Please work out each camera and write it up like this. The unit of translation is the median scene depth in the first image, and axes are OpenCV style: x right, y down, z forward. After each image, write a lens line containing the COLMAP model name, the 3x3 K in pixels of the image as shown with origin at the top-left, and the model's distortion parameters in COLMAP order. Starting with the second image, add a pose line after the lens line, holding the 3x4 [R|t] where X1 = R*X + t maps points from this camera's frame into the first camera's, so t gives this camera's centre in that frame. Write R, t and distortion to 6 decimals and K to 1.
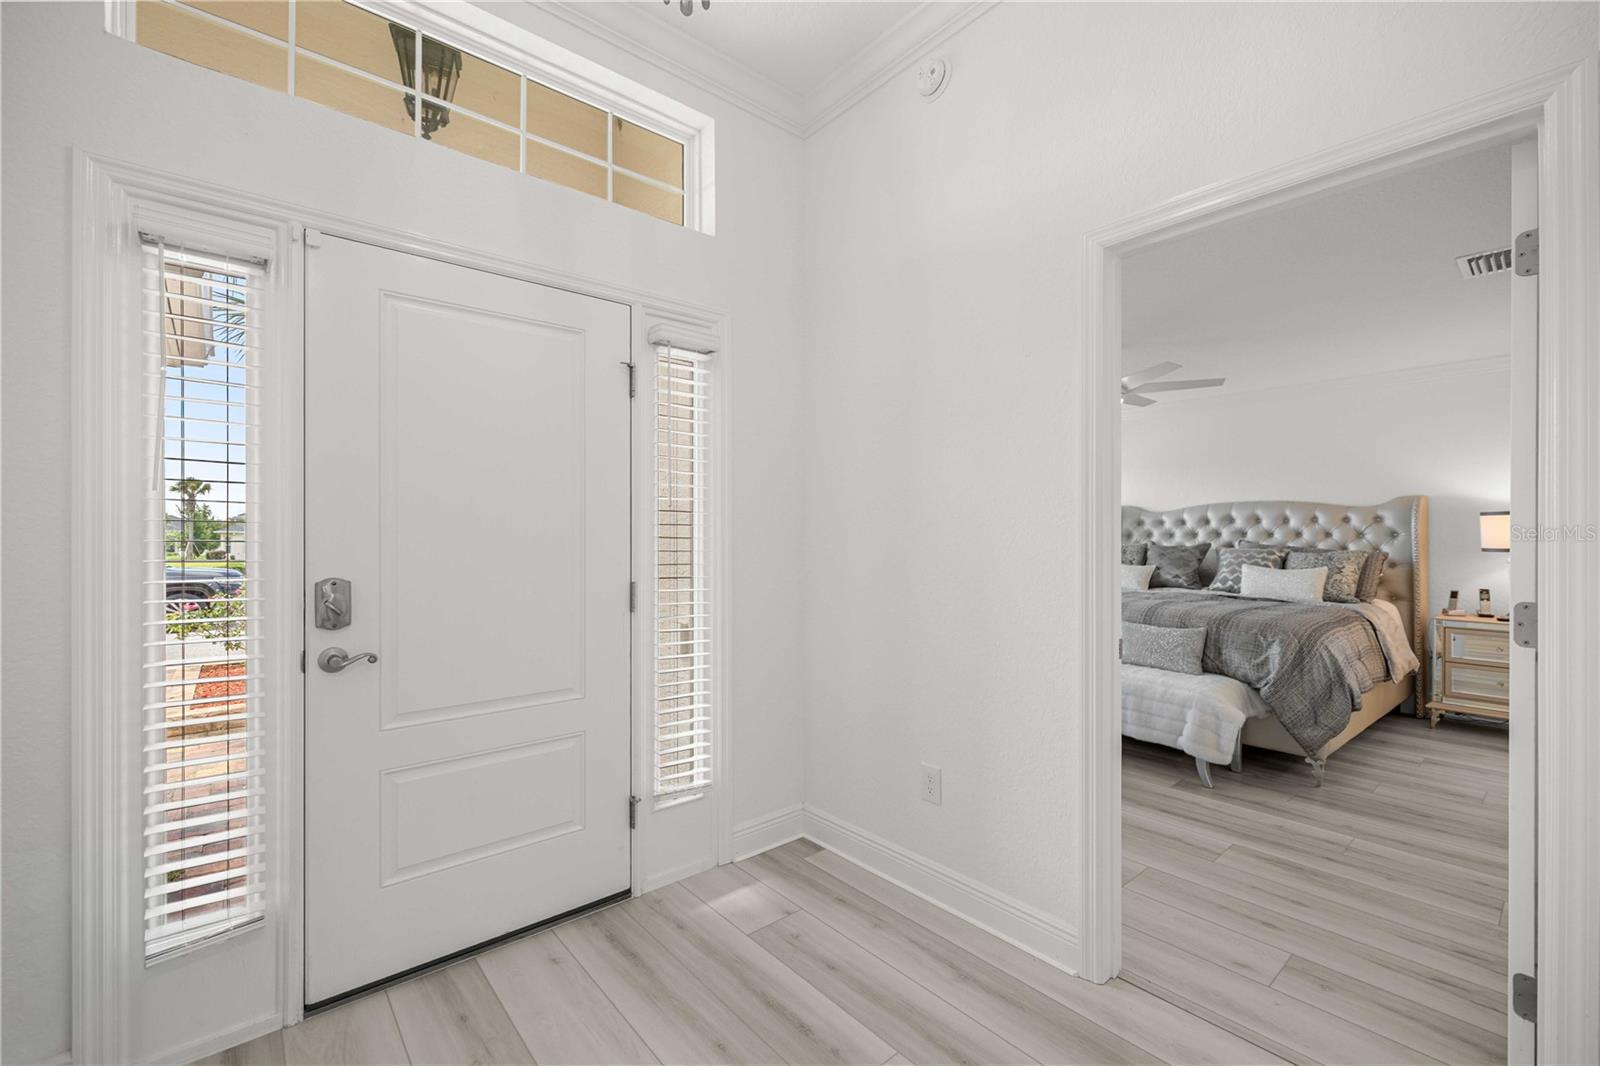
lens RADIAL K [[672.4, 0, 800.3], [0, 672.4, 534.8], [0, 0, 1]] dist [-0.000069, 0.000602]
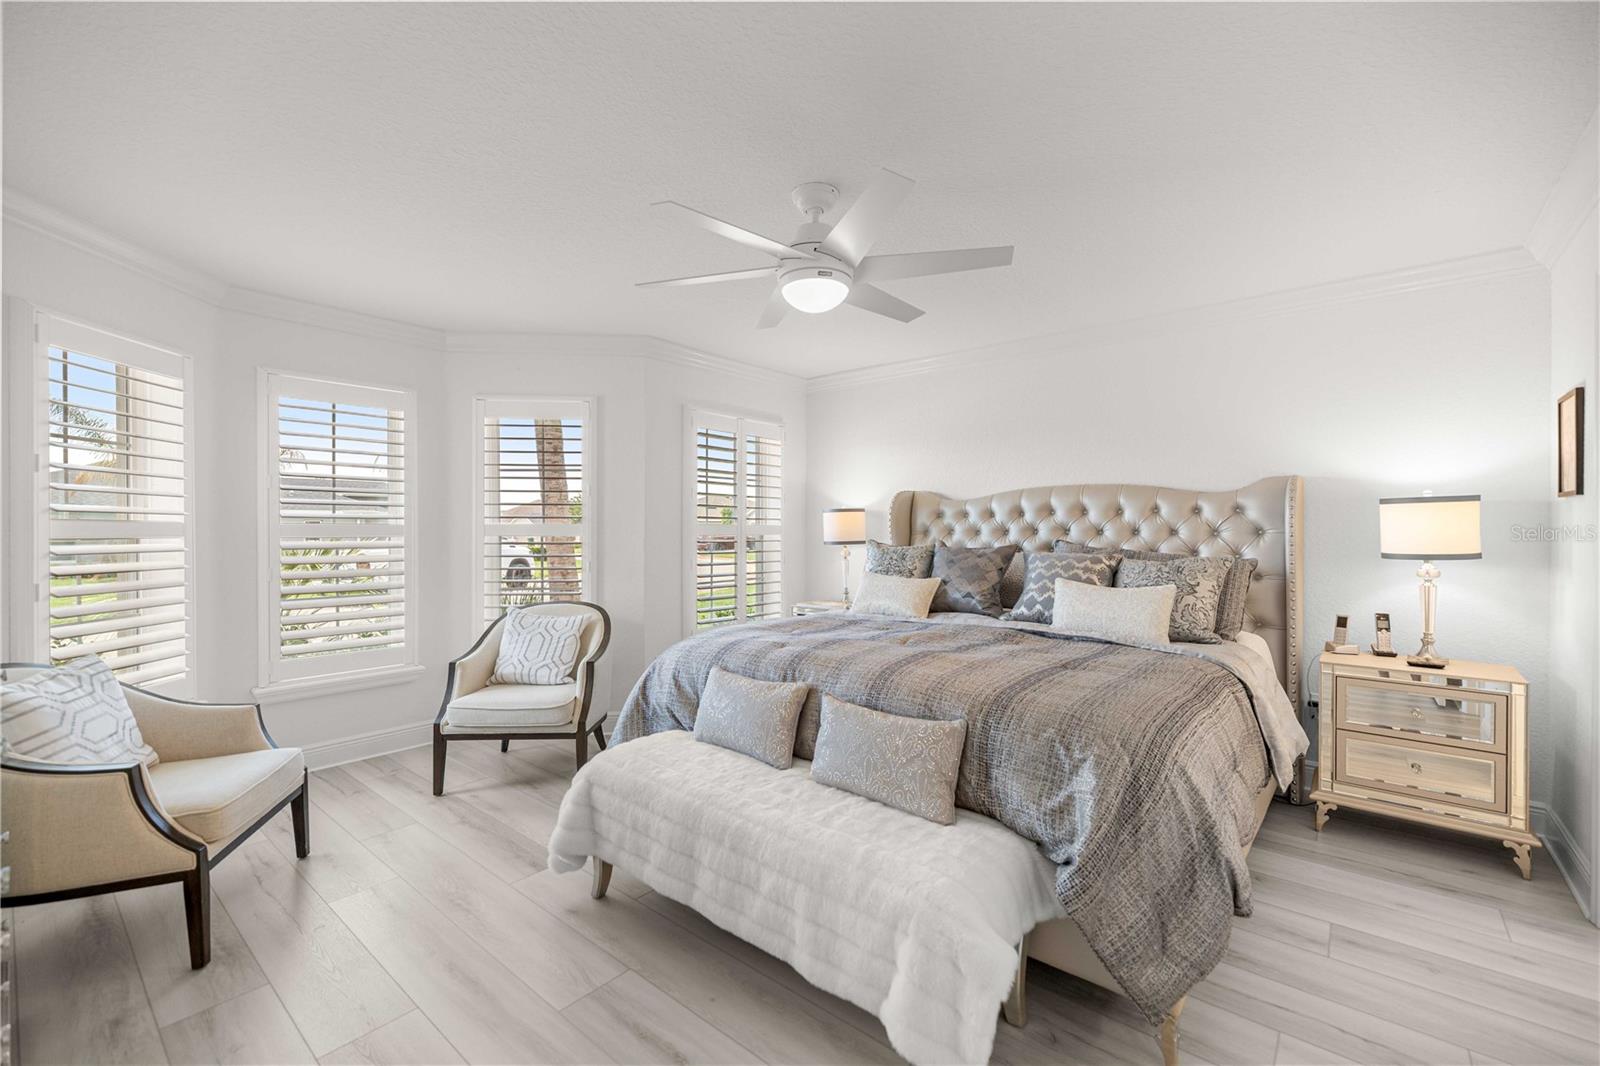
lens RADIAL K [[672.4, 0, 801.7], [0, 672.4, 532.1], [0, 0, 1]] dist [-0.000069, 0.000602]
pose [[0.984908, 0.000553, 0.173078, 0.312844], [-0.001457, 0.999986, 0.005094, -0.003330], [-0.173073, -0.005269, 0.984895, 0.417516]]
